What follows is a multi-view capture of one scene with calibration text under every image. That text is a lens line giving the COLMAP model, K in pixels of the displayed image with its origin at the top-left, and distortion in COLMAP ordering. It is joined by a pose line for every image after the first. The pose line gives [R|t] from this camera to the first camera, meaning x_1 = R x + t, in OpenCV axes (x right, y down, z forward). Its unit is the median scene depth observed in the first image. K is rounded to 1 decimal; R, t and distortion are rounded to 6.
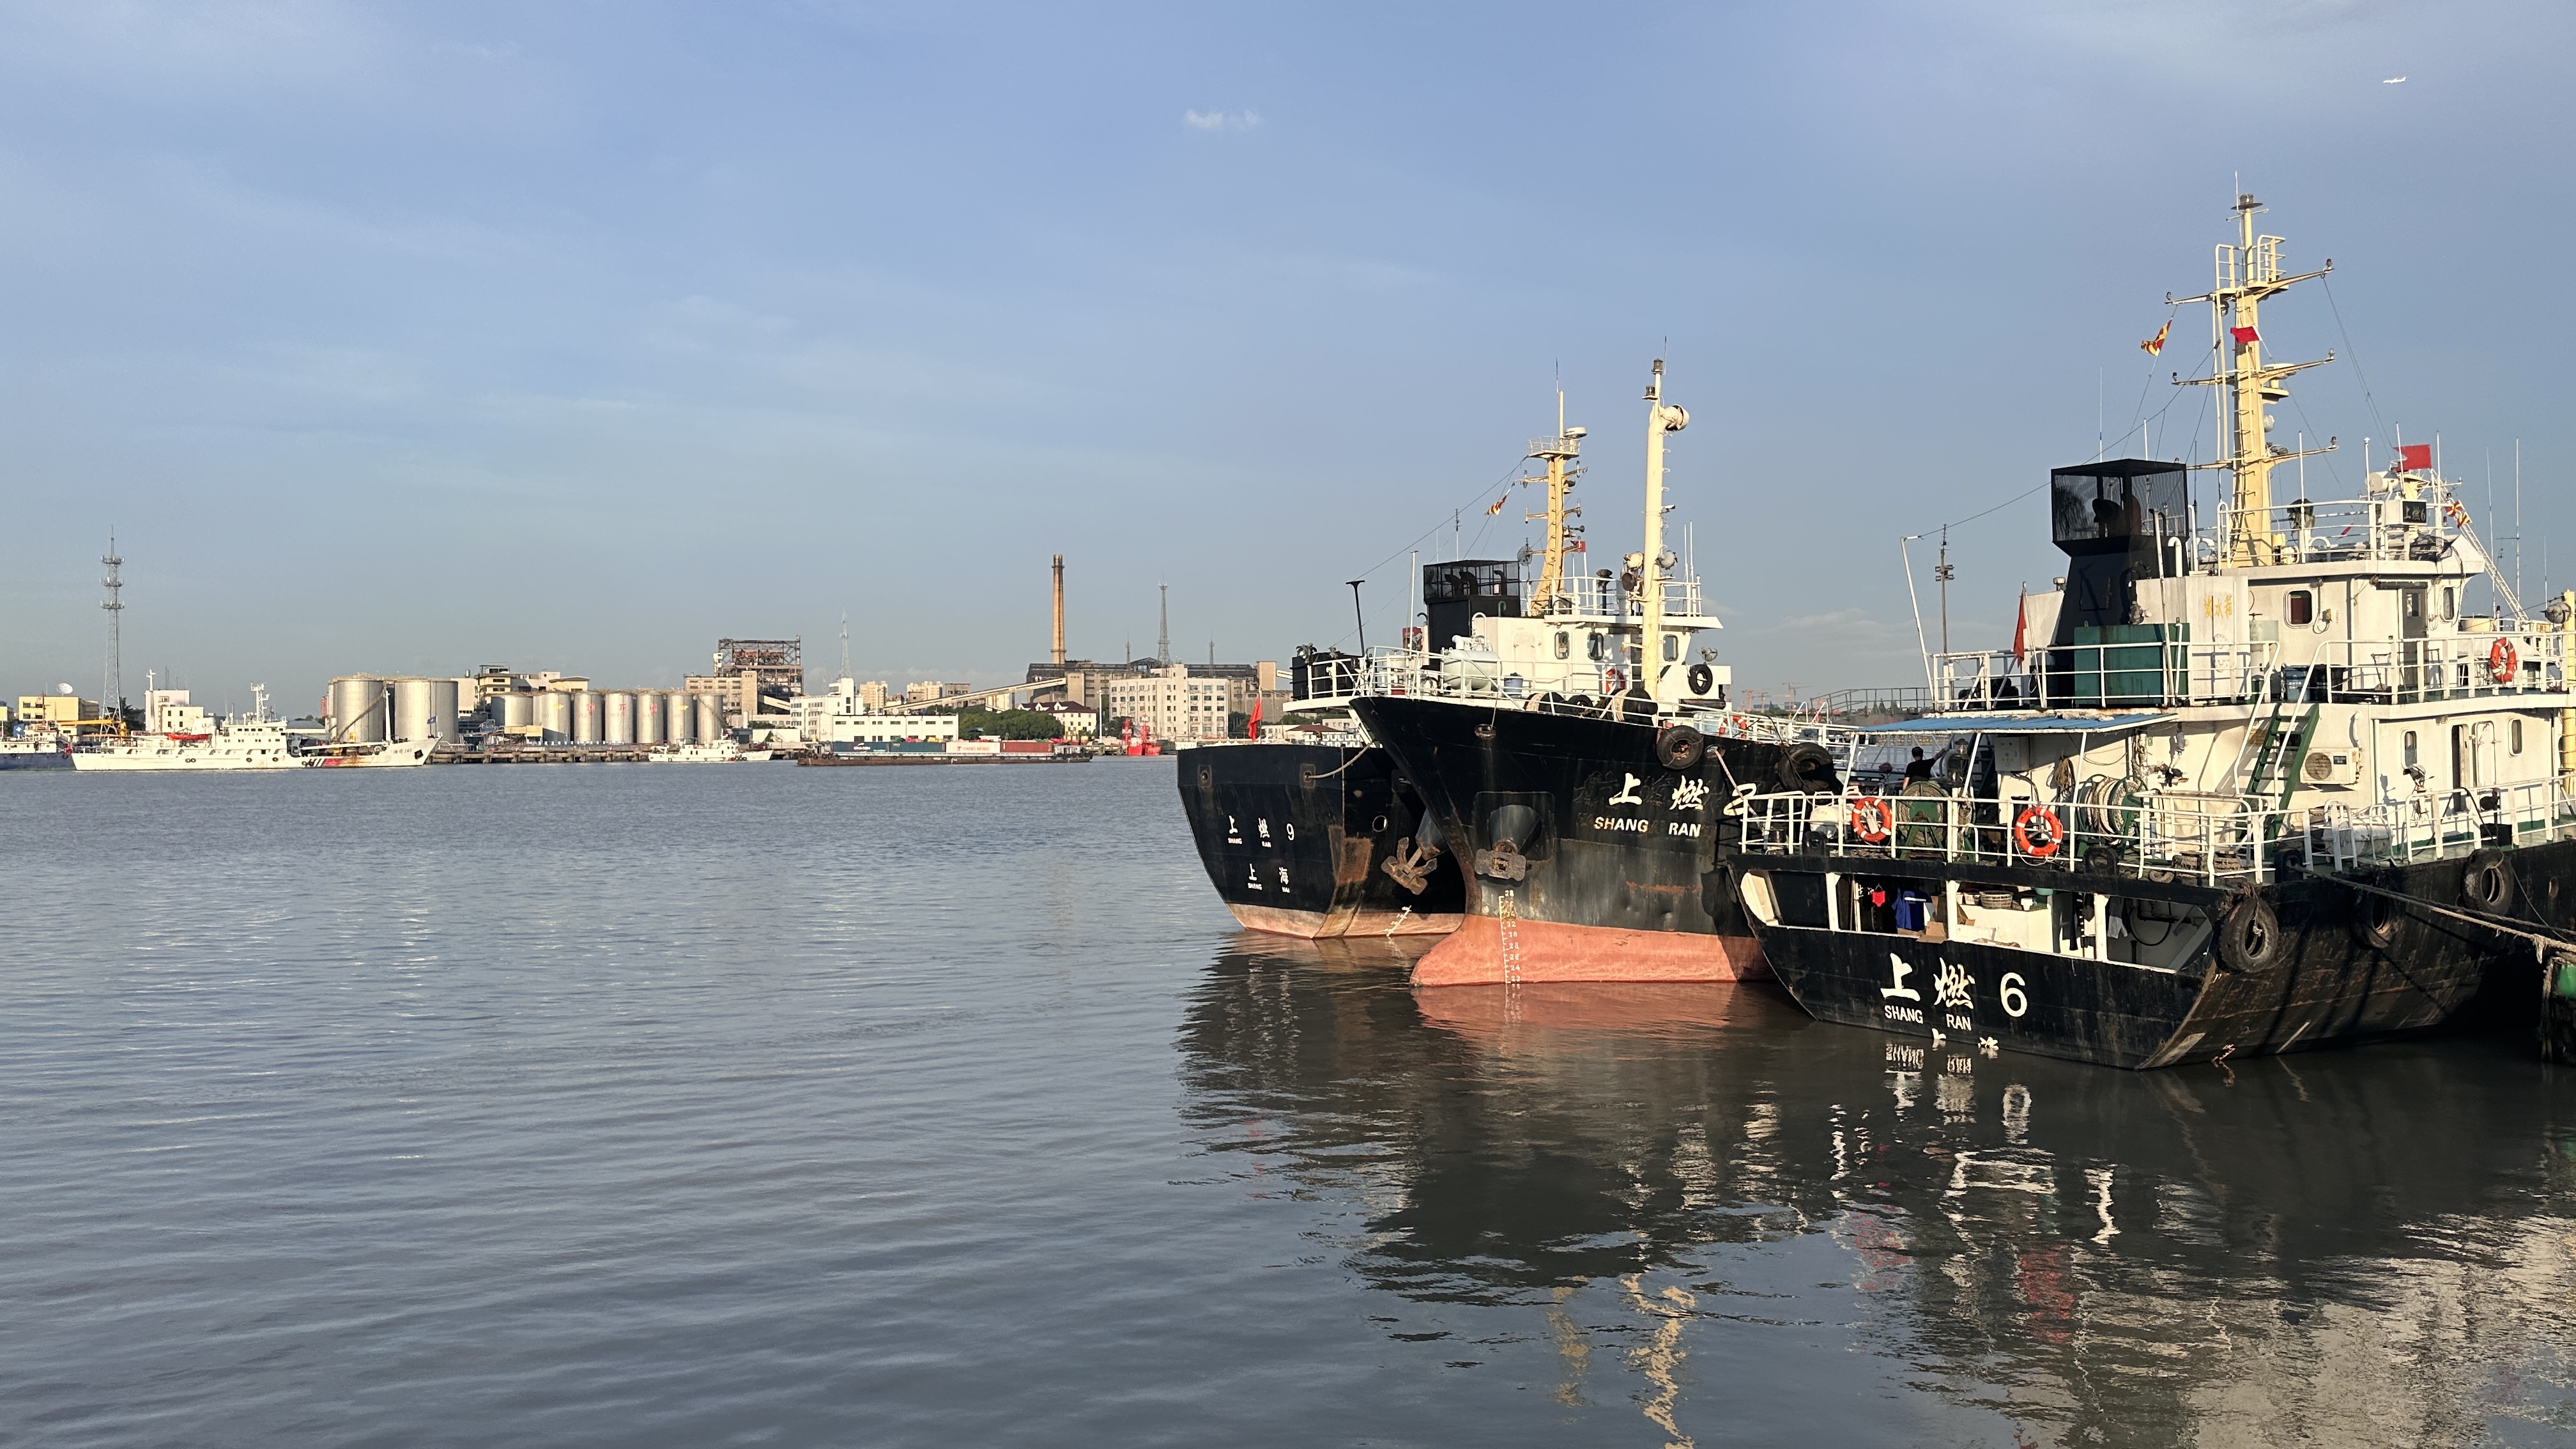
lens RADIAL K [[1803.8, 0, 1288.0], [0, 1803.8, 724.5], [0, 0, 1]] dist [0.143986, -0.237883]
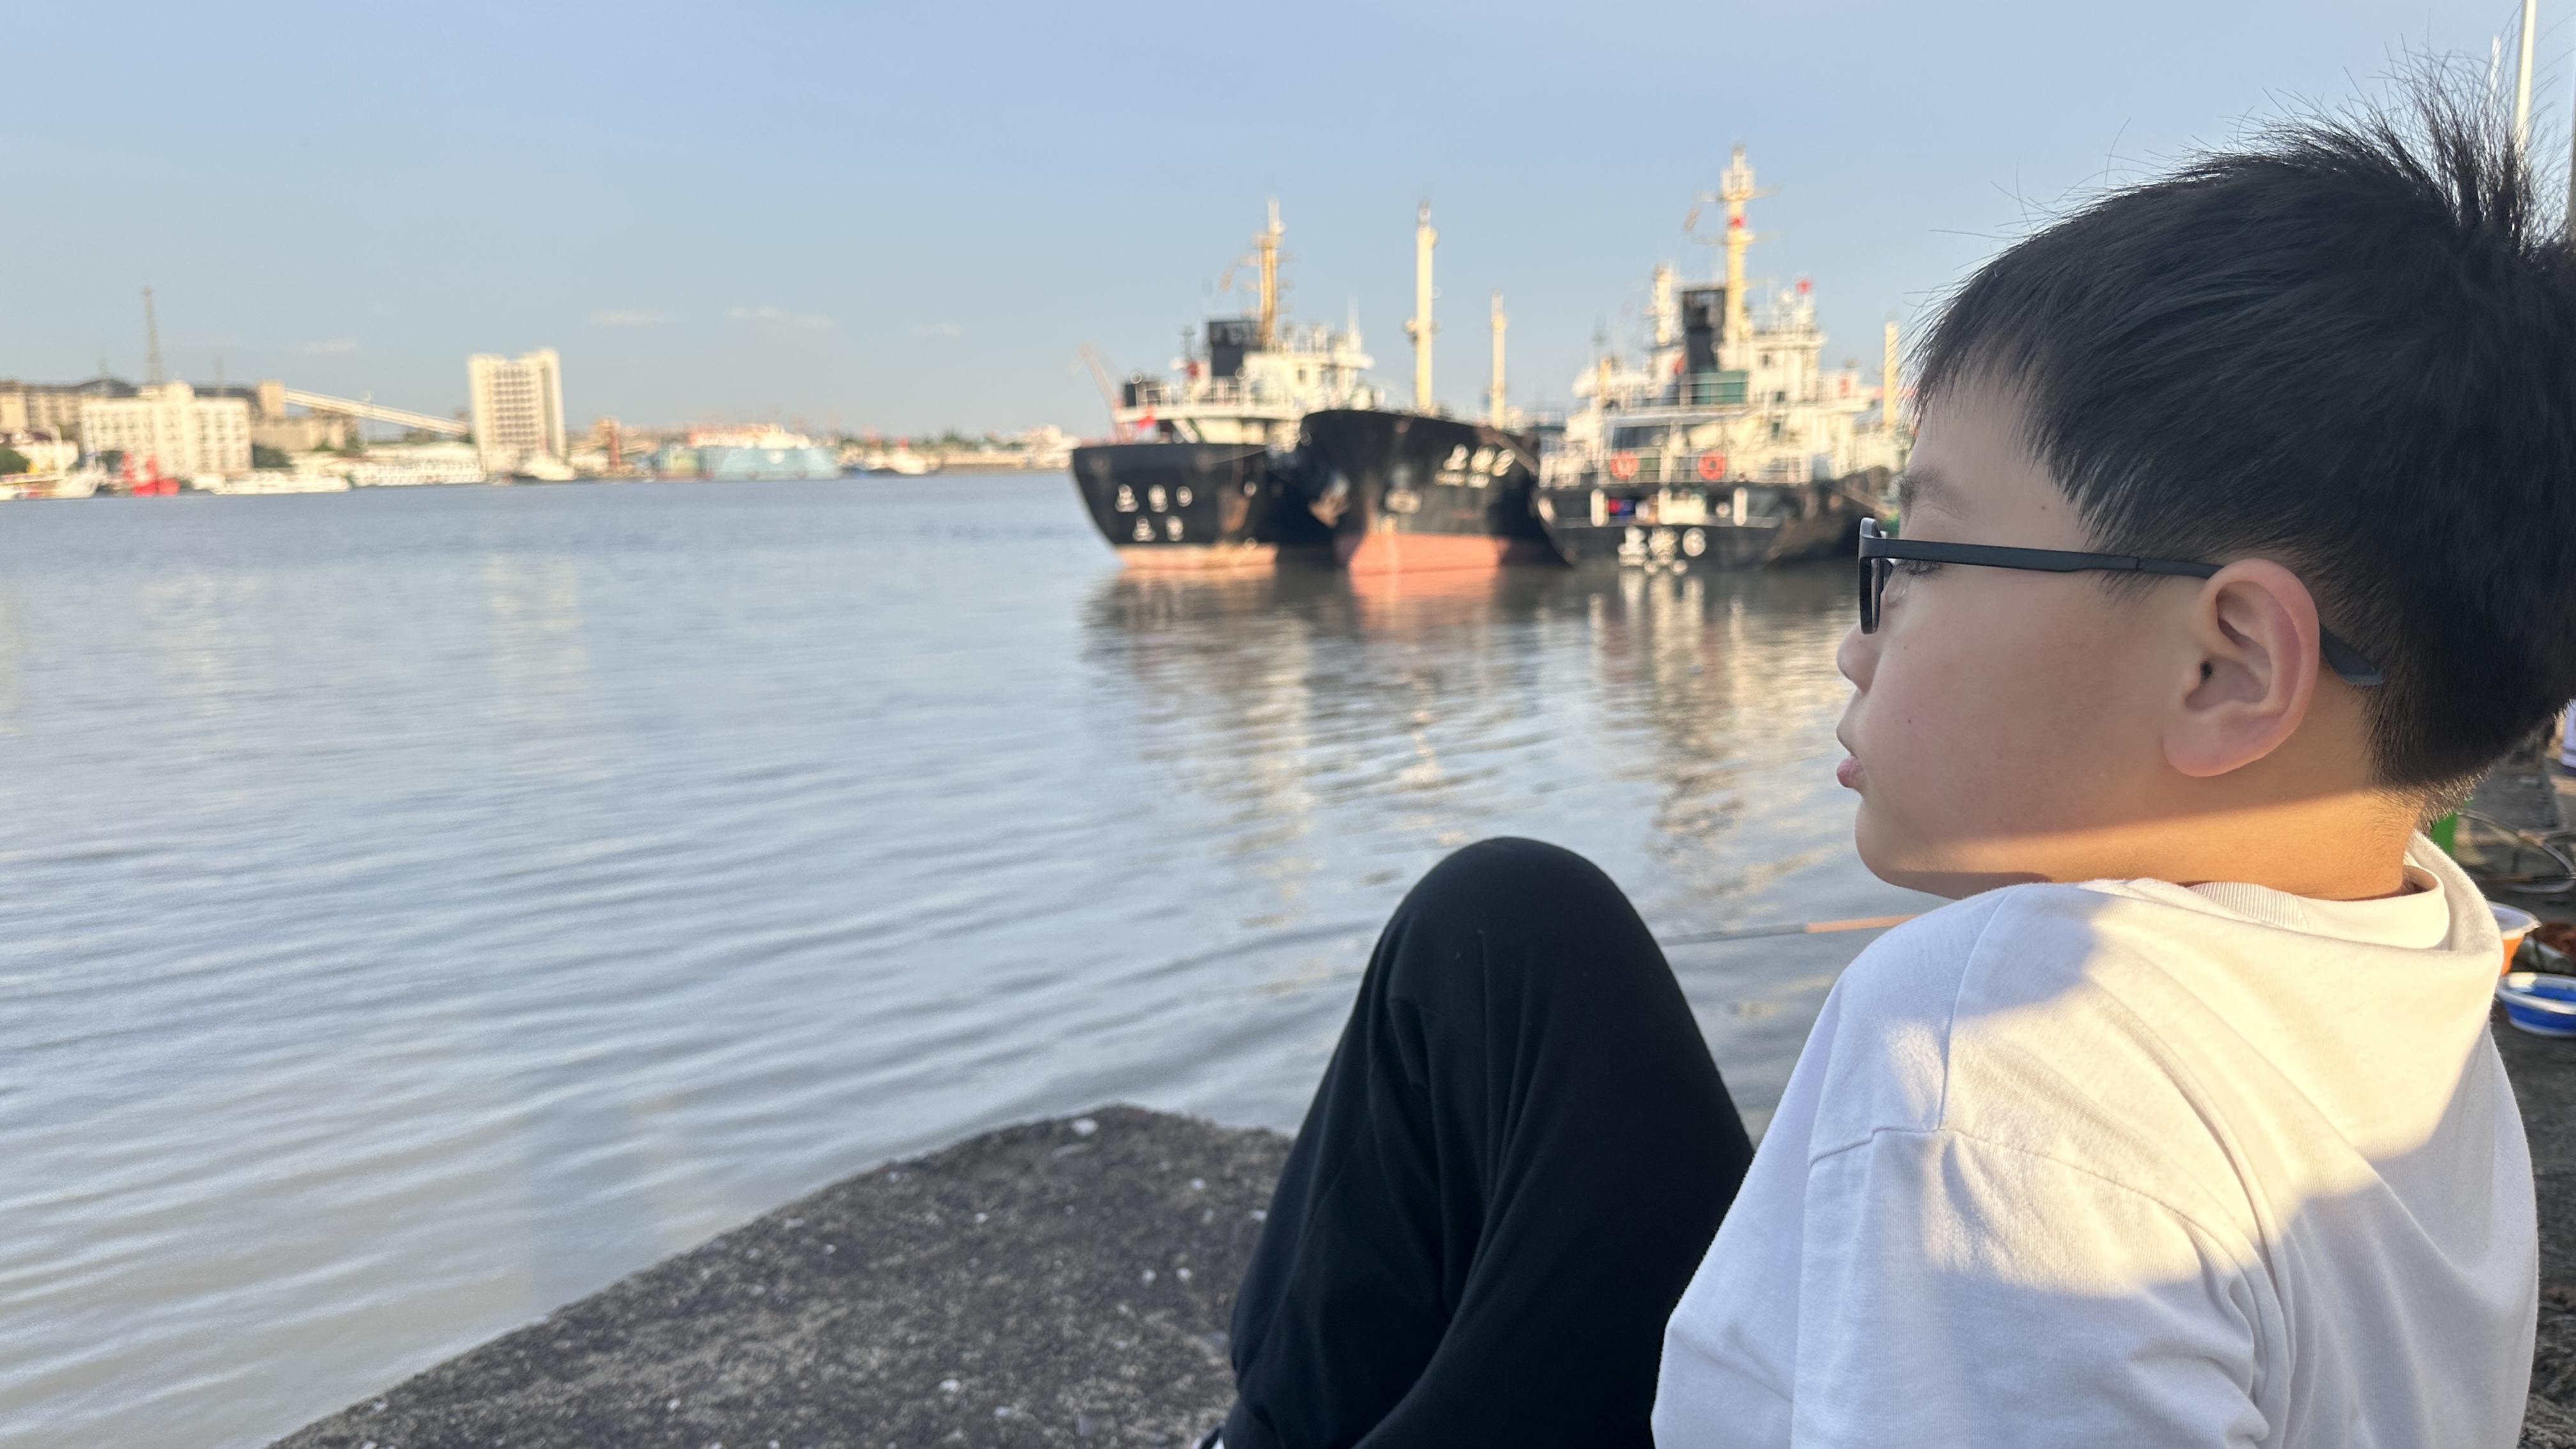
lens RADIAL K [[1886.7, 0, 1288.0], [0, 1886.7, 724.5], [0, 0, 1]] dist [0.041532, -0.067289]
pose [[0.870450, -0.082748, 0.485251, -0.891223], [0.013165, 0.989331, 0.145092, 0.023440], [-0.492080, -0.119907, 0.862253, -0.567545]]
